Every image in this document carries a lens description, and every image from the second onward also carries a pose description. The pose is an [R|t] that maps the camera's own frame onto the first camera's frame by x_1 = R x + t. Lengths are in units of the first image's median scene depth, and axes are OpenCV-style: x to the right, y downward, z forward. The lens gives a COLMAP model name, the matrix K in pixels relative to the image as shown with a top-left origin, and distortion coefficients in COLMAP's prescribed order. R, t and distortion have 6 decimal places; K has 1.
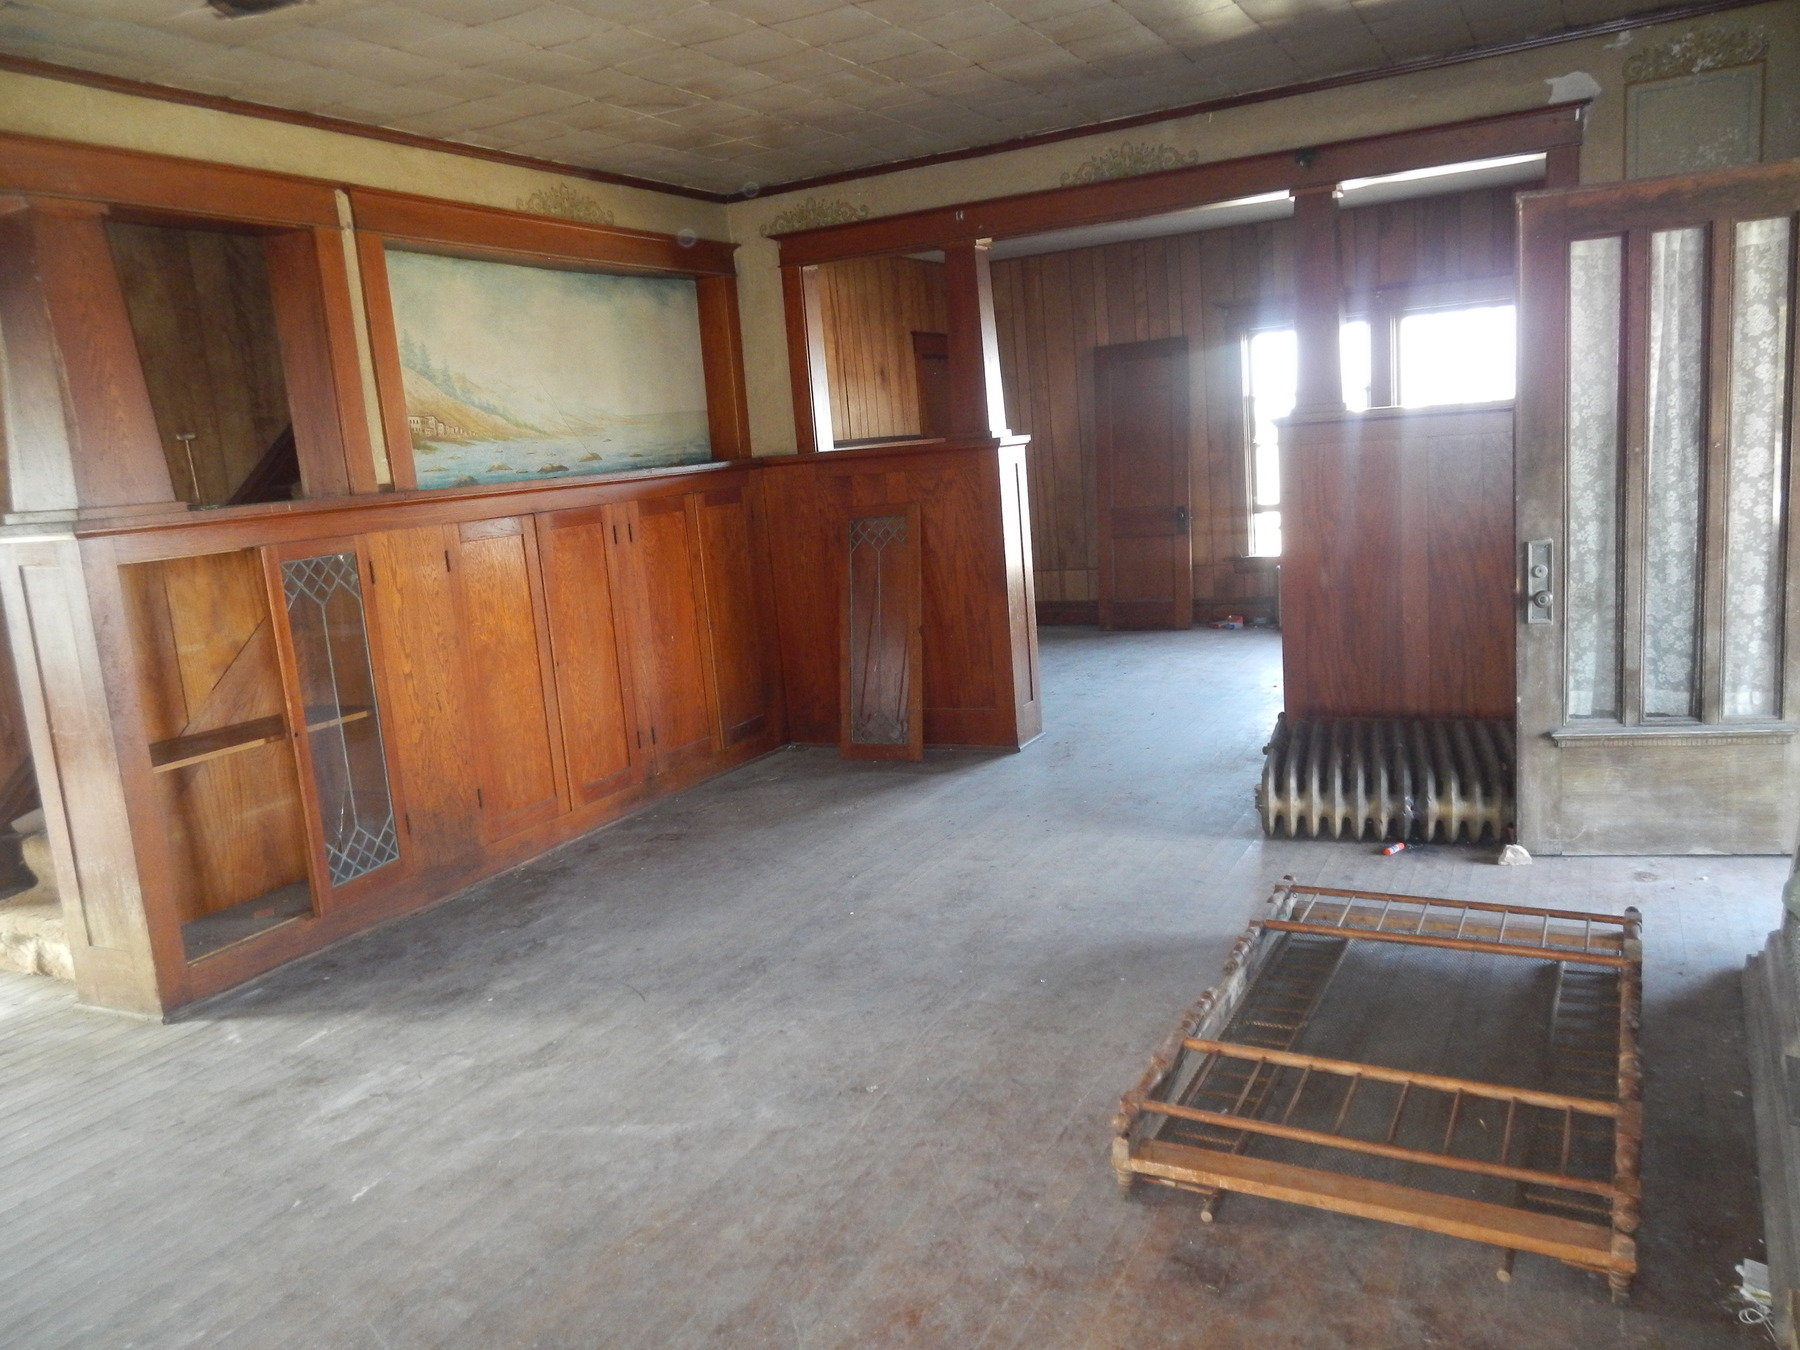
lens RADIAL K [[1354.9, 0, 901.7], [0, 1354.9, 674.5], [0, 0, 1]] dist [0.006782, 0.014464]
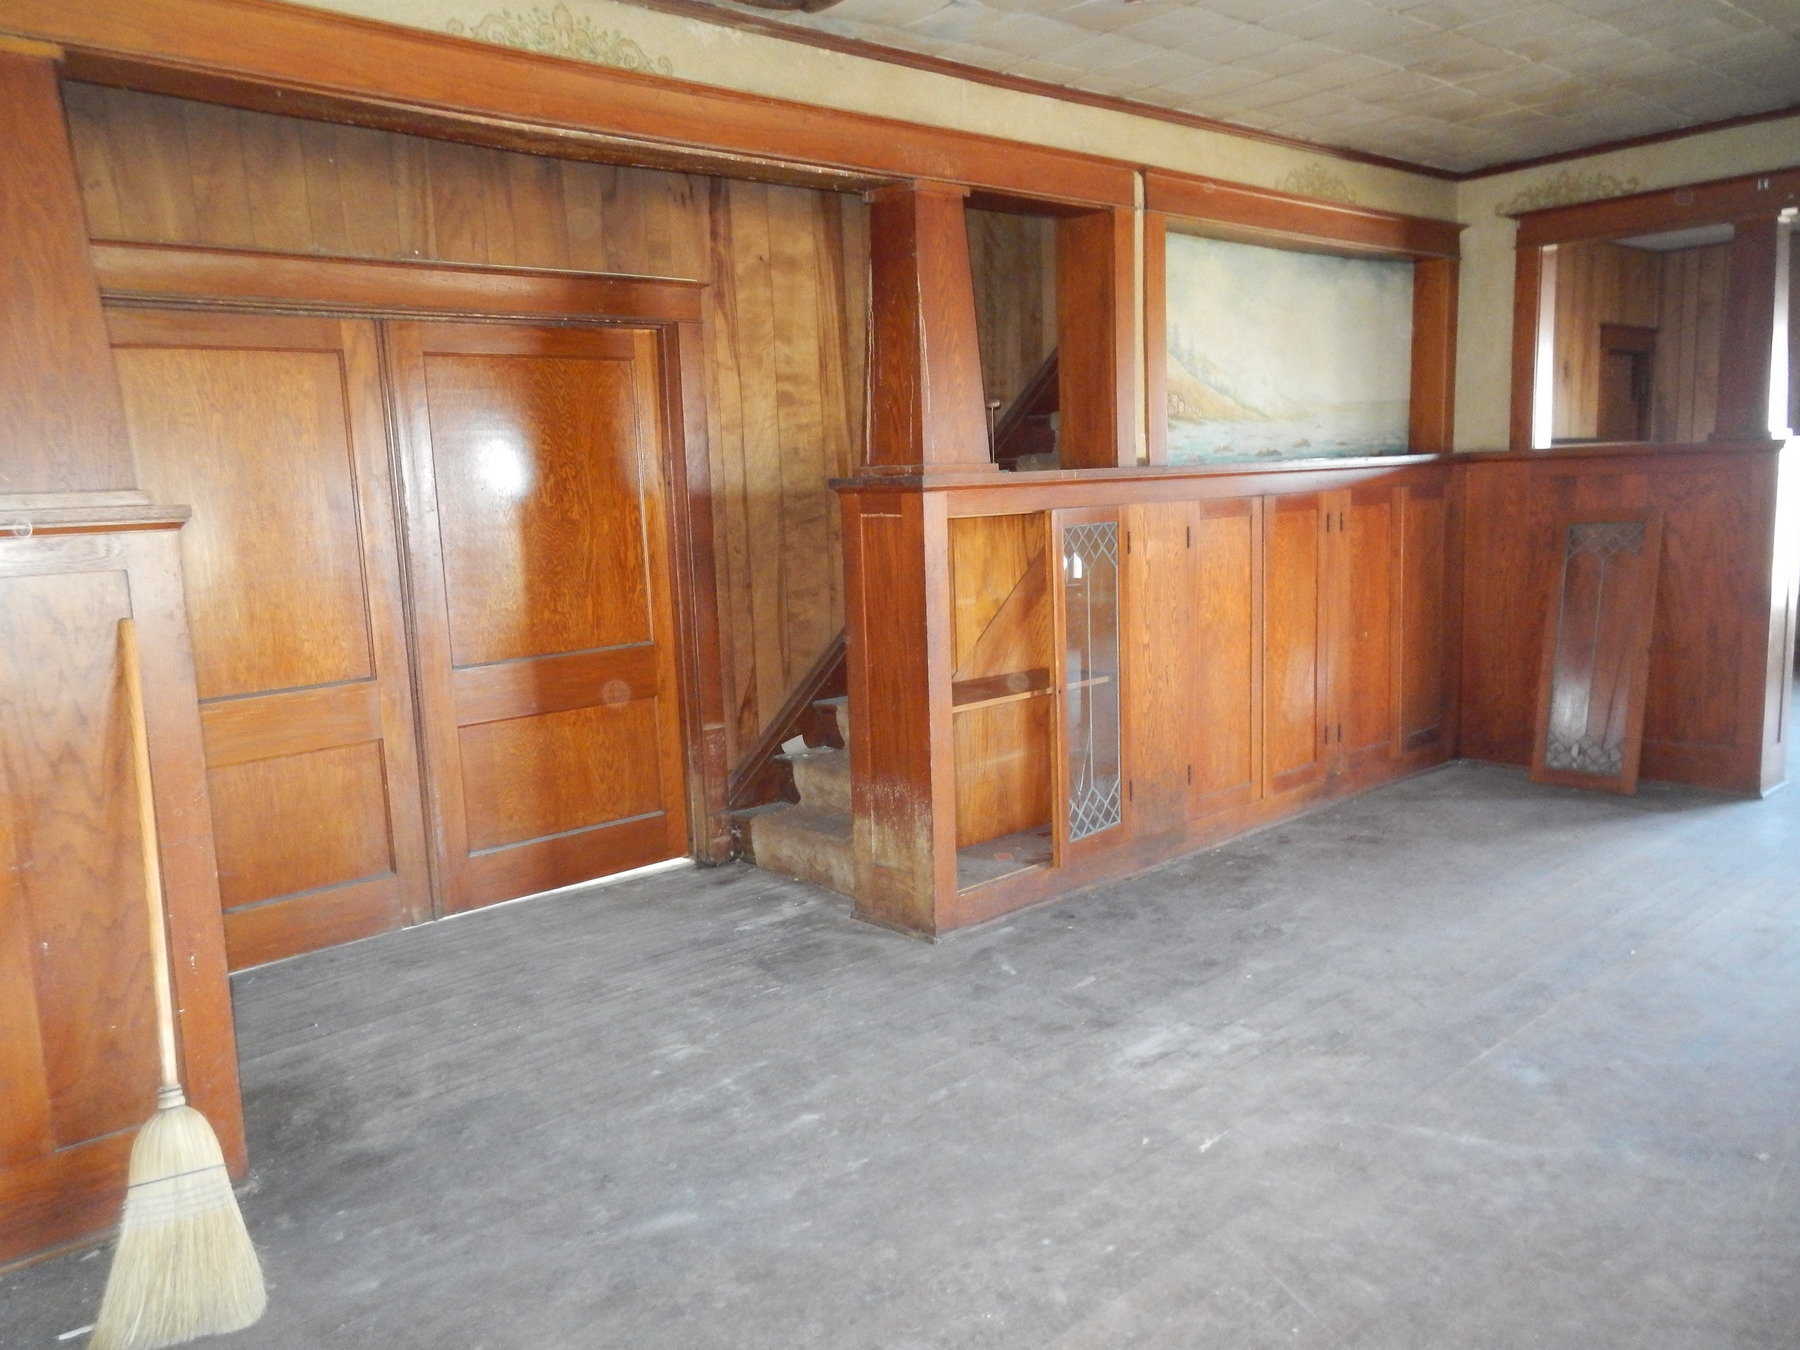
lens RADIAL K [[1354.9, 0, 903.0], [0, 1354.9, 676.5], [0, 0, 1]] dist [0.006782, 0.014464]
pose [[0.932732, 0.099671, -0.346521, -0.174062], [-0.099697, 0.994859, 0.017801, 0.023021], [0.346514, 0.017943, 0.937873, -0.019367]]
